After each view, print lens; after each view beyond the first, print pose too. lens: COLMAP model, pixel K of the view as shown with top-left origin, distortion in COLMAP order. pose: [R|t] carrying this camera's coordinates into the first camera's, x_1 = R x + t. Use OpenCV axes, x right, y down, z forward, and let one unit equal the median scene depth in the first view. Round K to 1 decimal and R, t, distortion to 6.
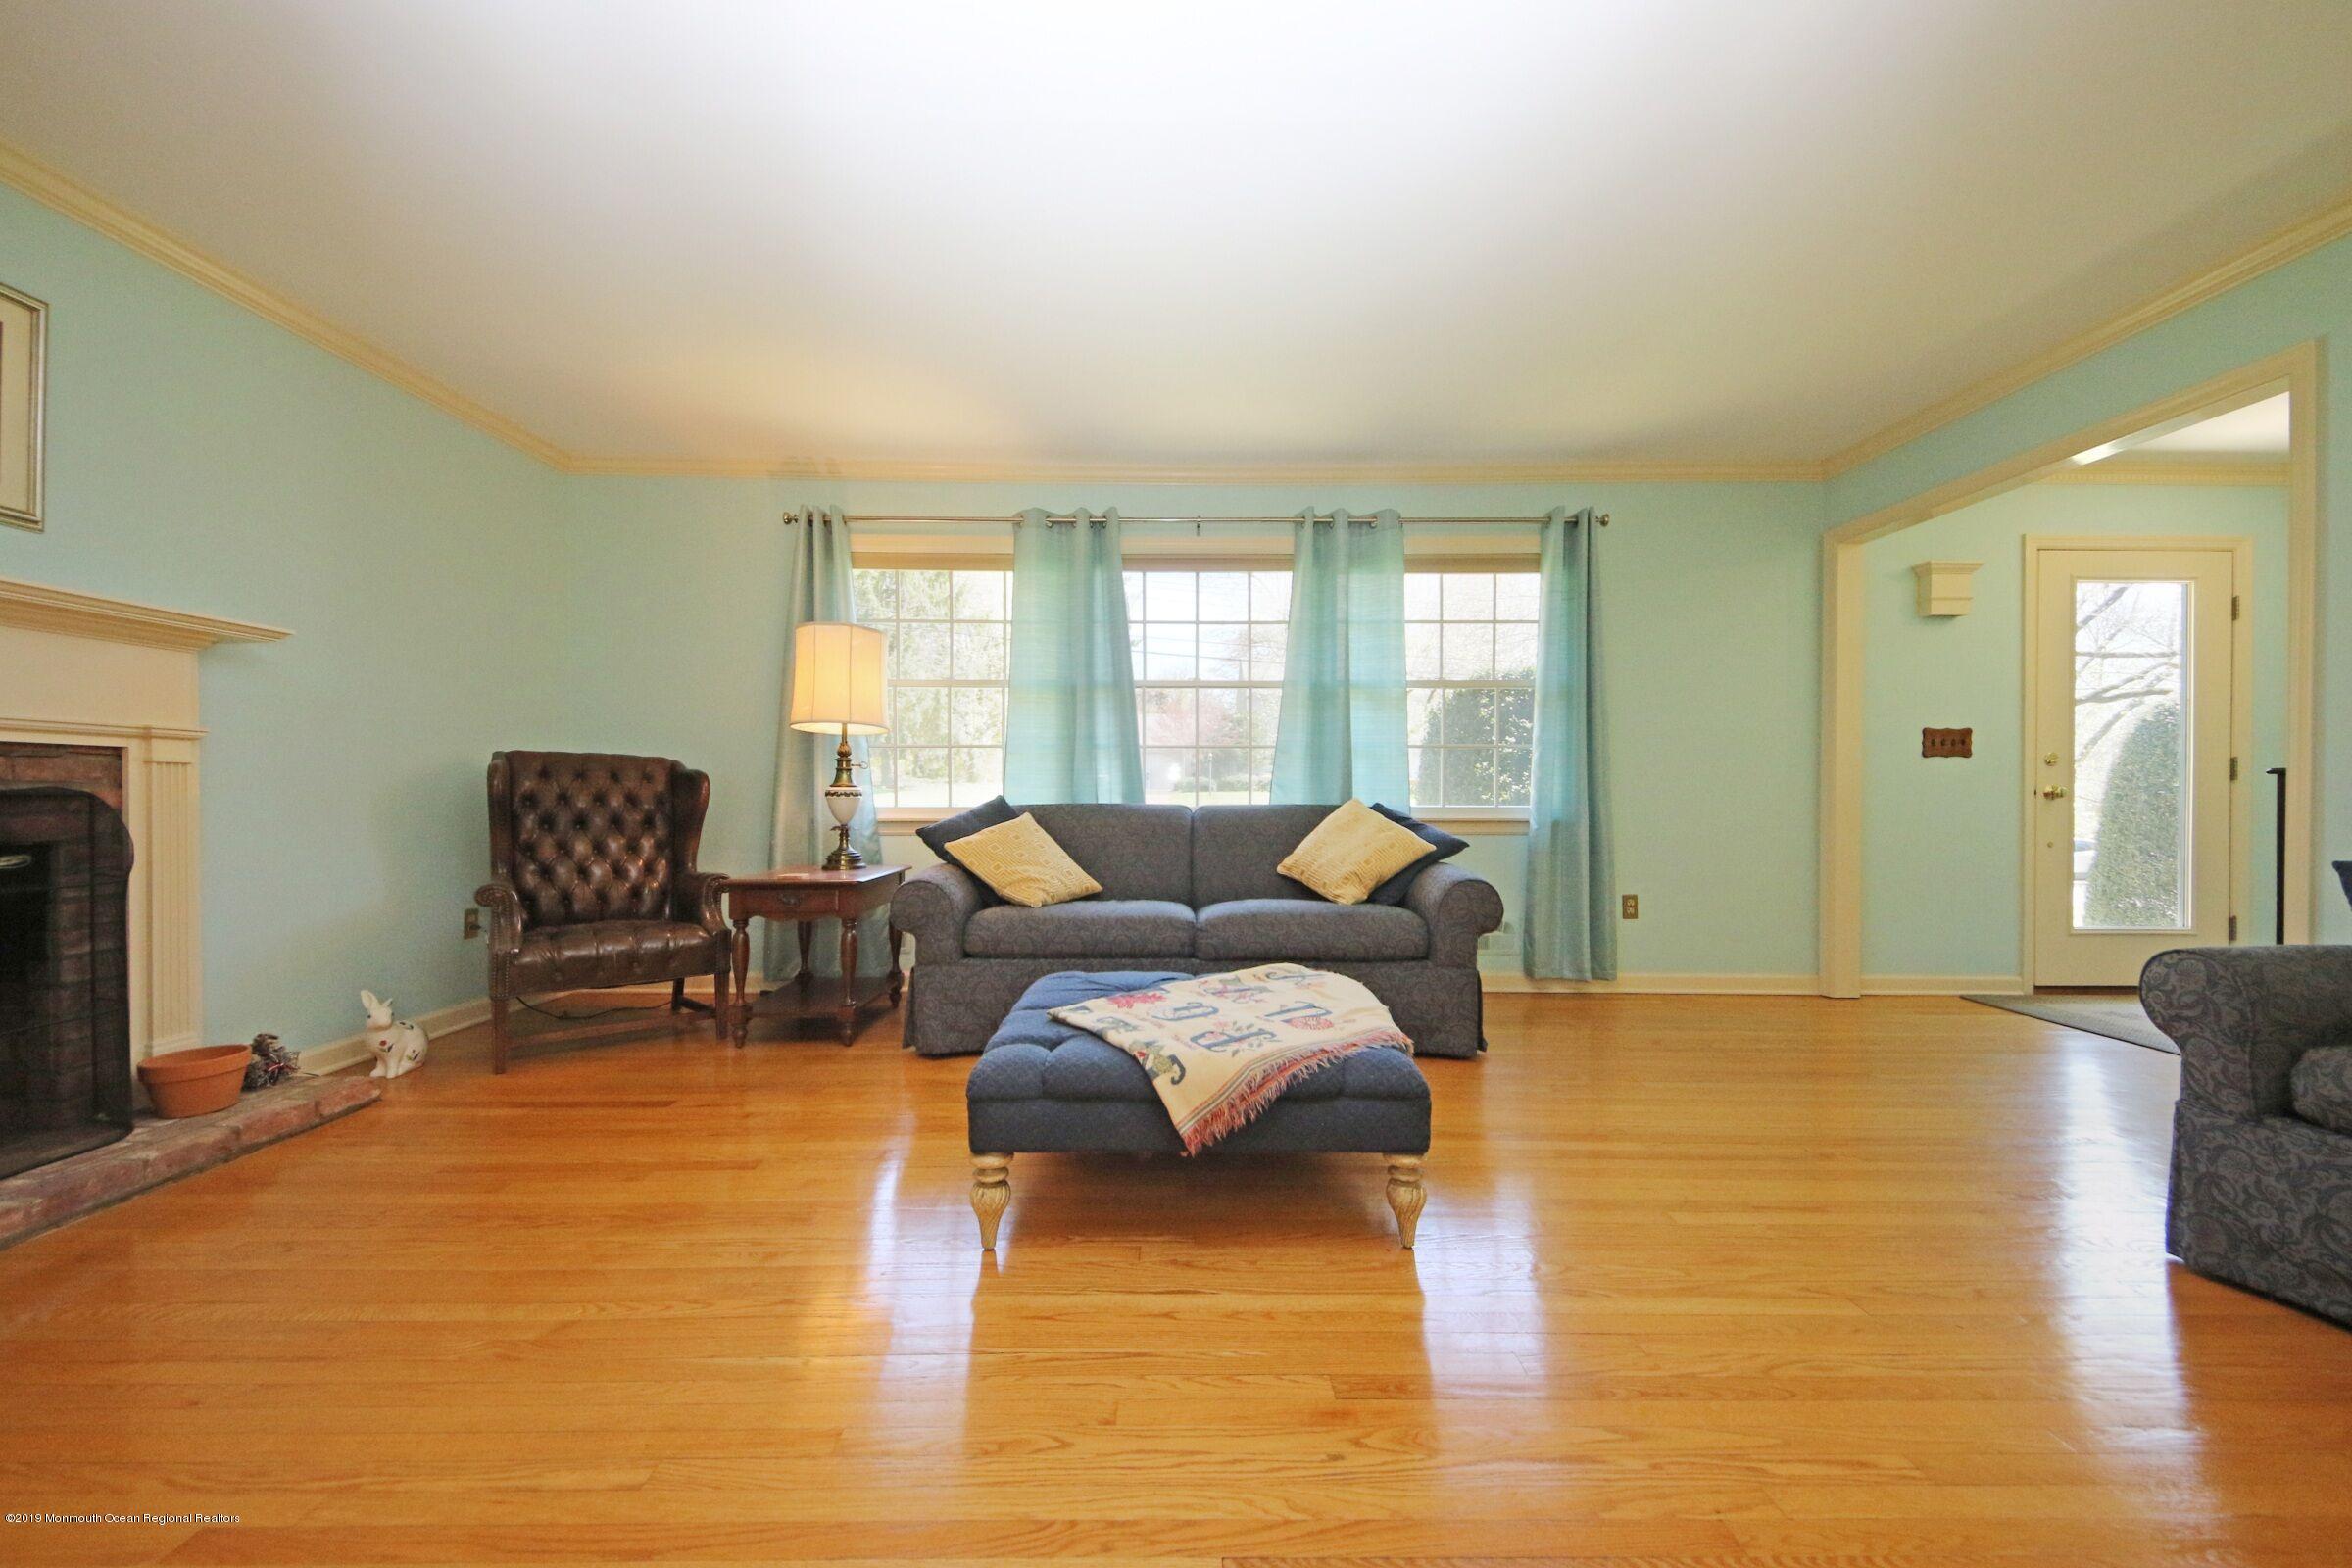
lens RADIAL K [[933.5, 0, 1176.7], [0, 933.5, 796.6], [0, 0, 1]] dist [-0.000278, -0.000016]
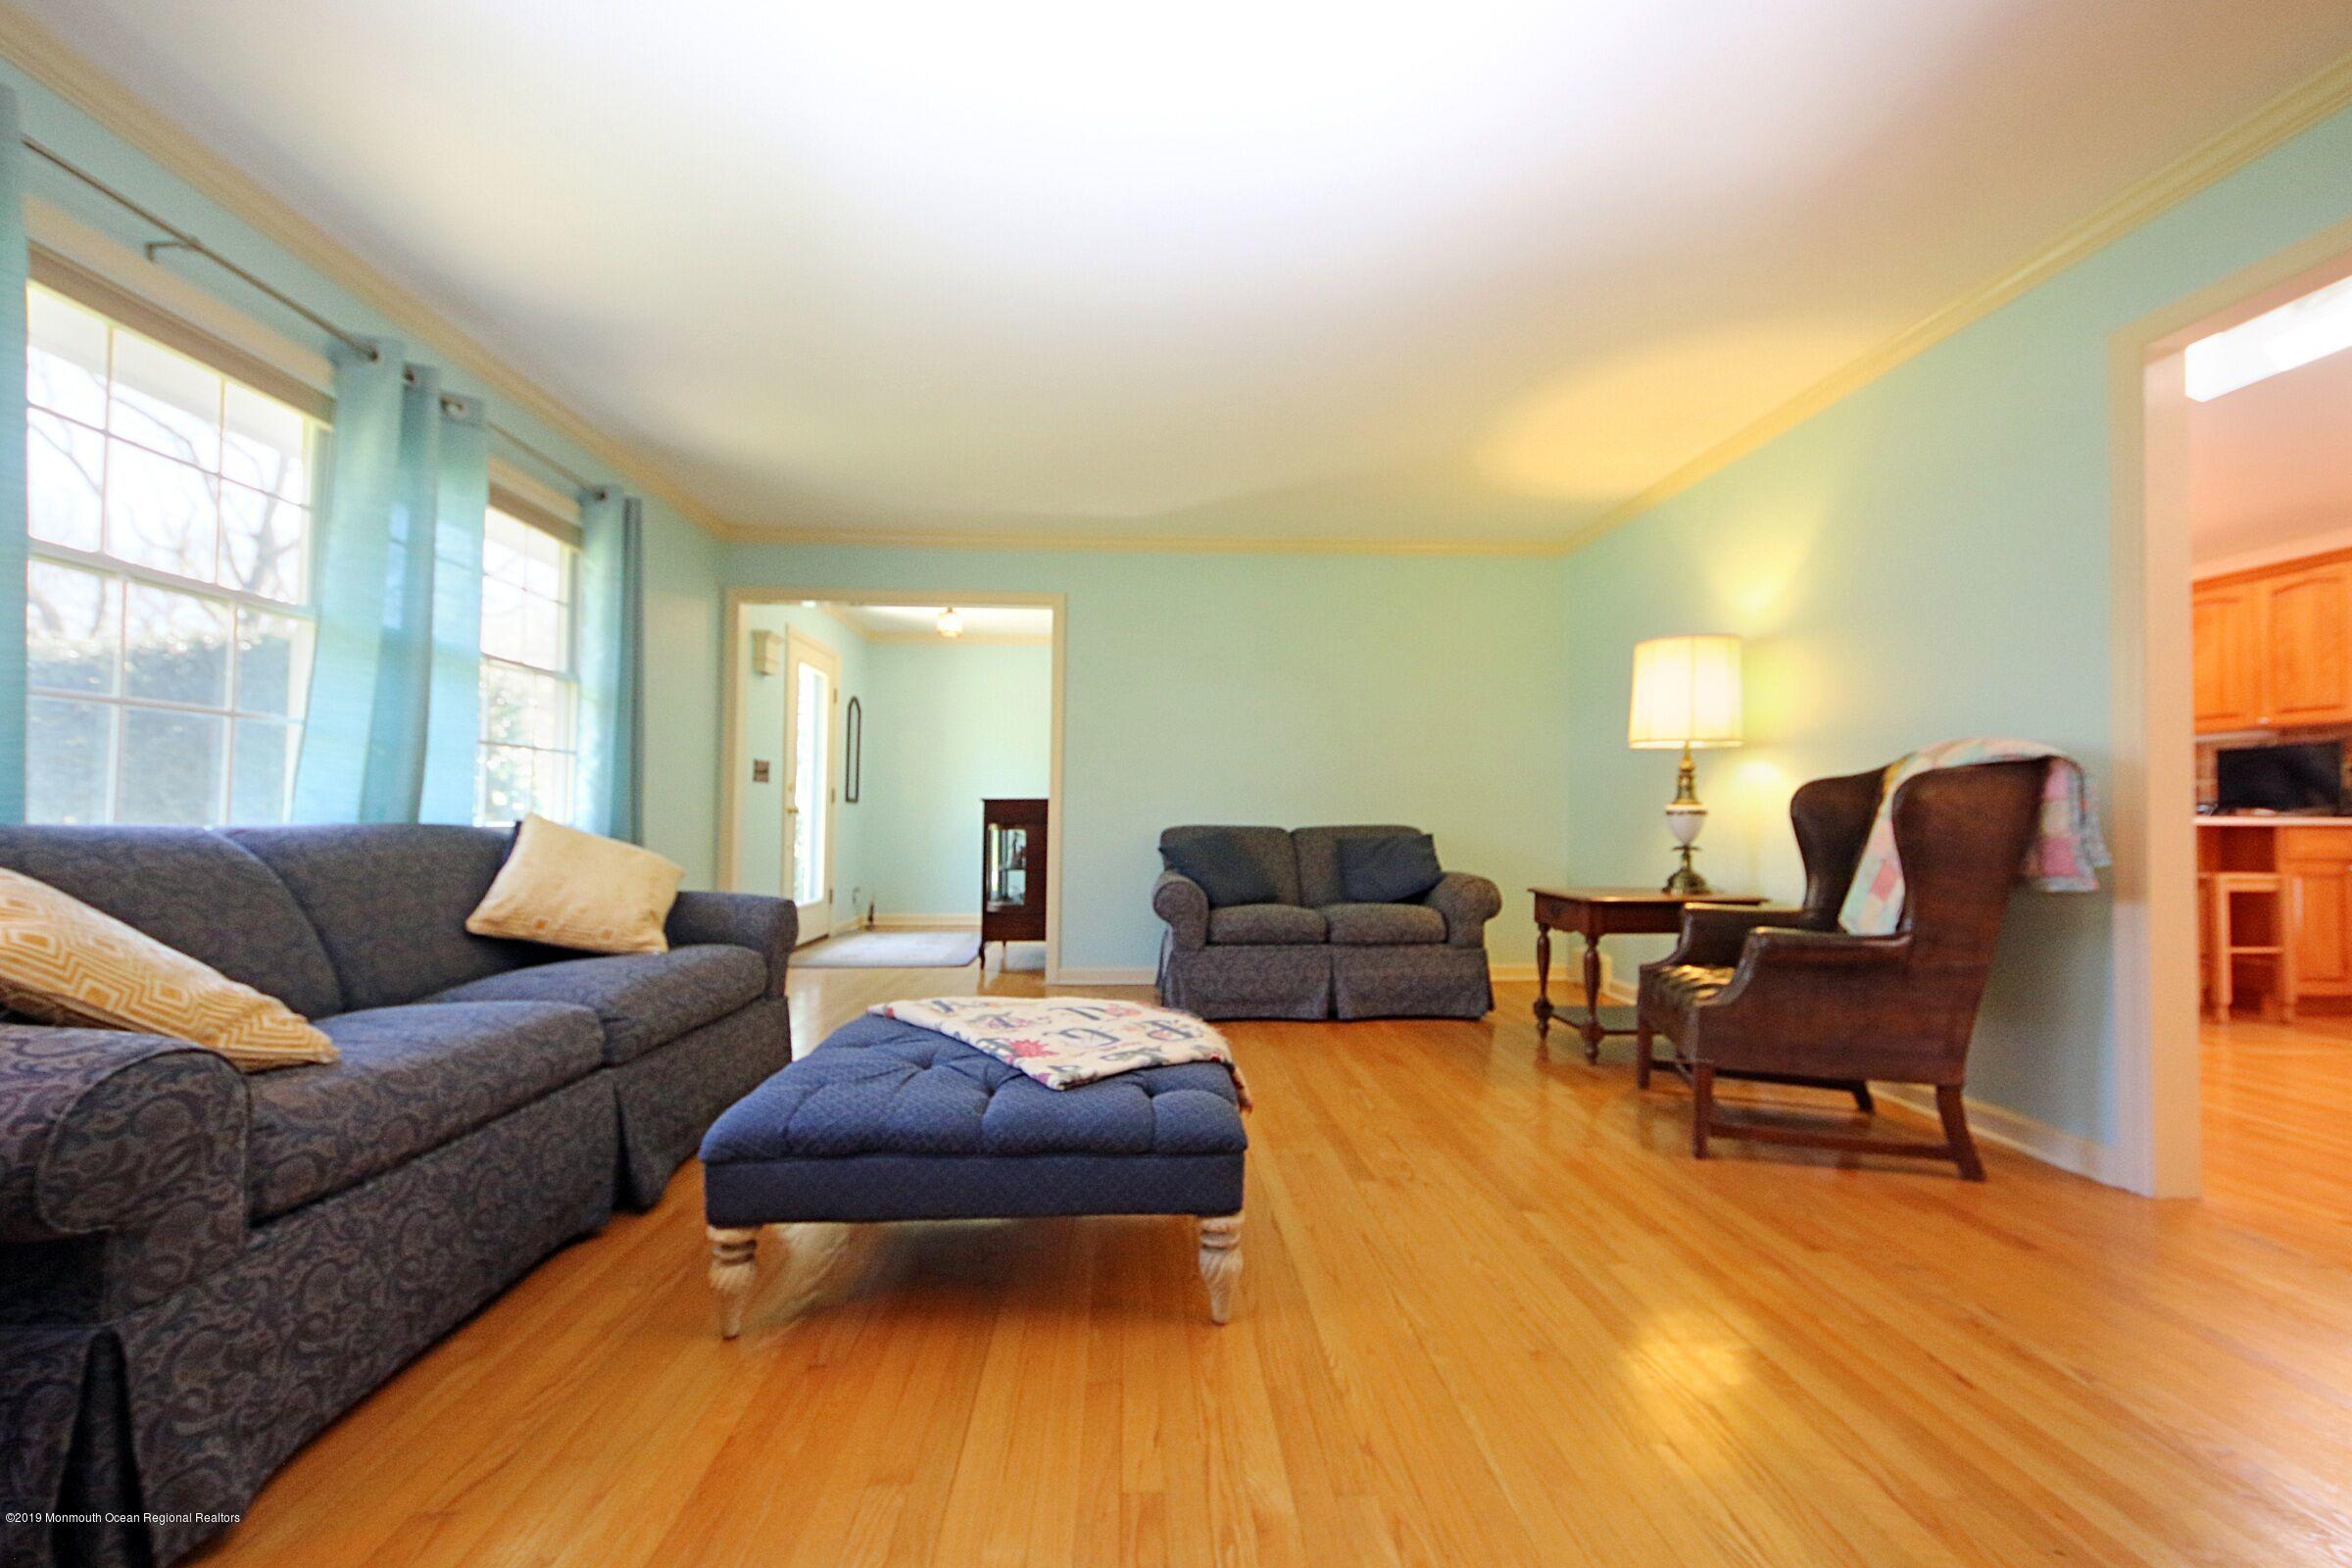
lens RADIAL K [[914.8, 0, 1206.4], [0, 914.8, 785.4], [0, 0, 1]] dist [0.001119, 0.005968]
pose [[-0.084770, 0.033275, 0.995845, -0.488046], [-0.000897, 0.999439, -0.033471, 0.004367], [-0.996400, -0.003731, -0.084693, 0.496871]]
